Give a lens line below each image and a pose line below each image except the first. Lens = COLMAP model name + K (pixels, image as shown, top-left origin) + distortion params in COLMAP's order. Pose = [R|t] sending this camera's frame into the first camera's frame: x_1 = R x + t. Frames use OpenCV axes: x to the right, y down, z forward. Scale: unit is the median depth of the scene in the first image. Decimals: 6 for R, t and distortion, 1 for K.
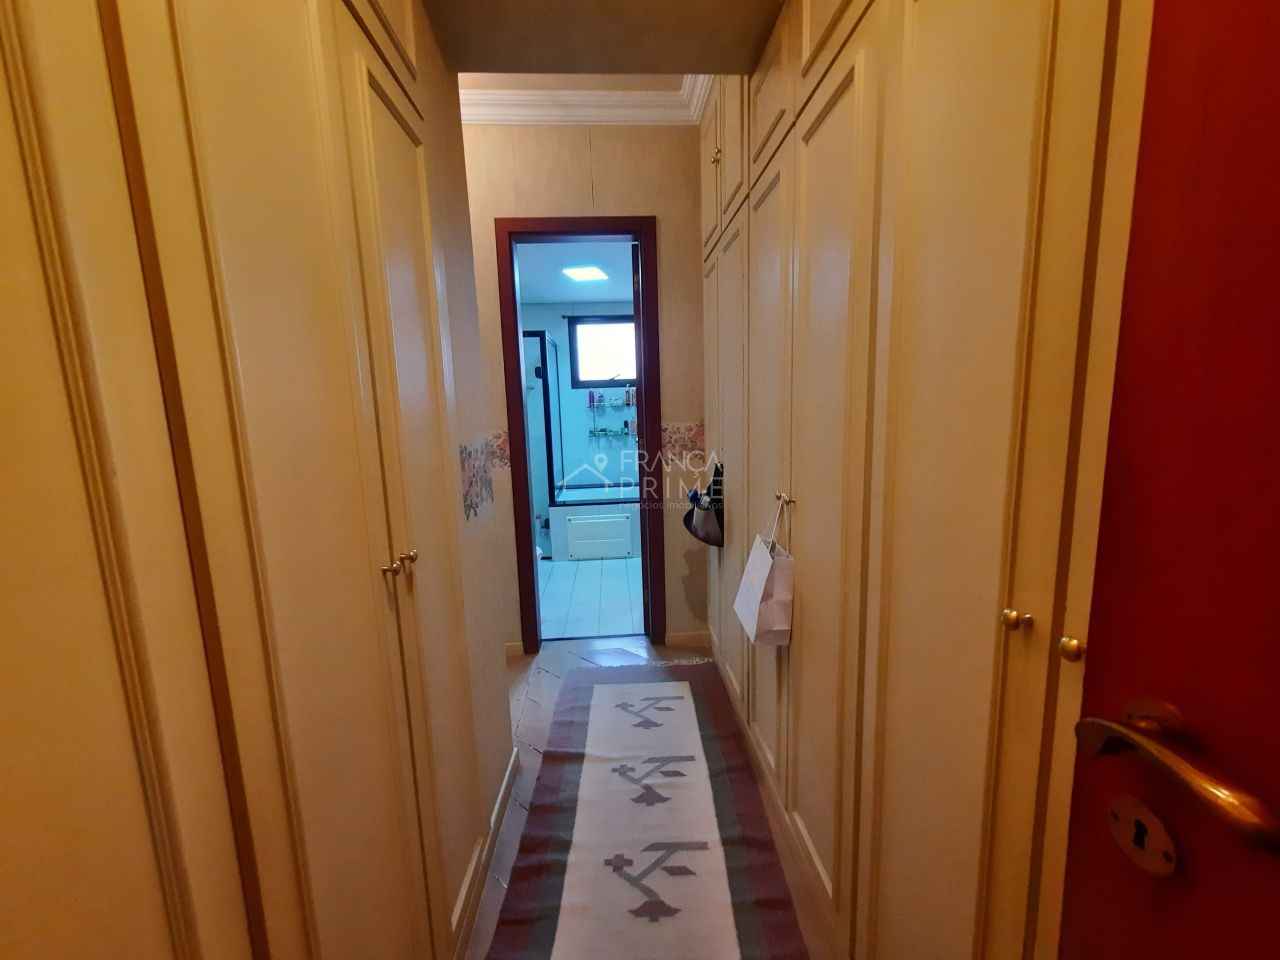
lens RADIAL K [[513.3, 0, 641.4], [0, 513.3, 483.5], [0, 0, 1]] dist [0.000835, 0.000652]
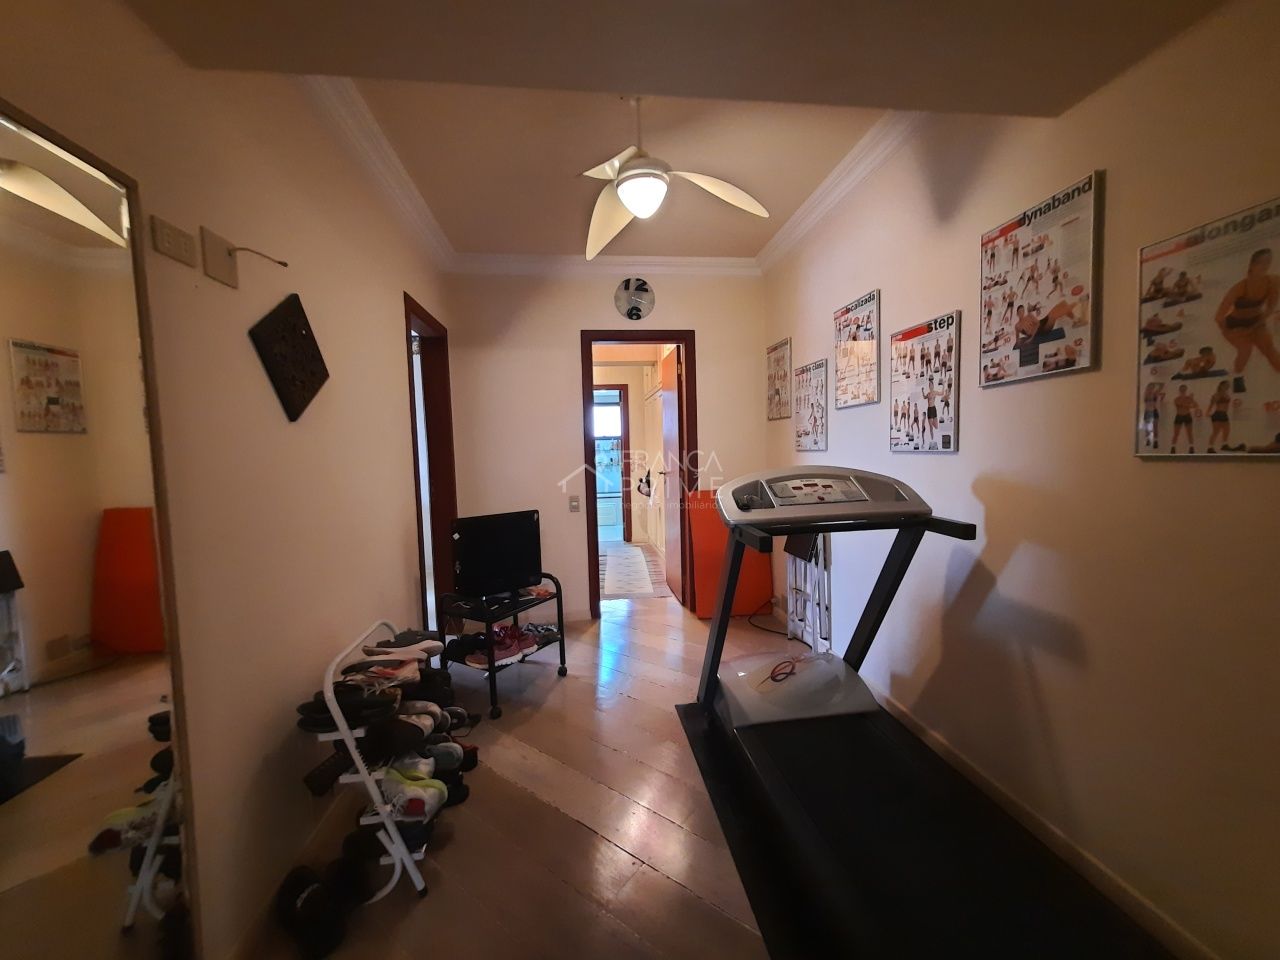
lens RADIAL K [[513.3, 0, 641.1], [0, 513.3, 481.1], [0, 0, 1]] dist [0.000835, 0.000652]
pose [[0.998228, -0.000789, 0.059497, -0.038565], [0.005769, 0.996485, -0.083576, 0.136705], [-0.059222, 0.083771, 0.994724, -0.987957]]
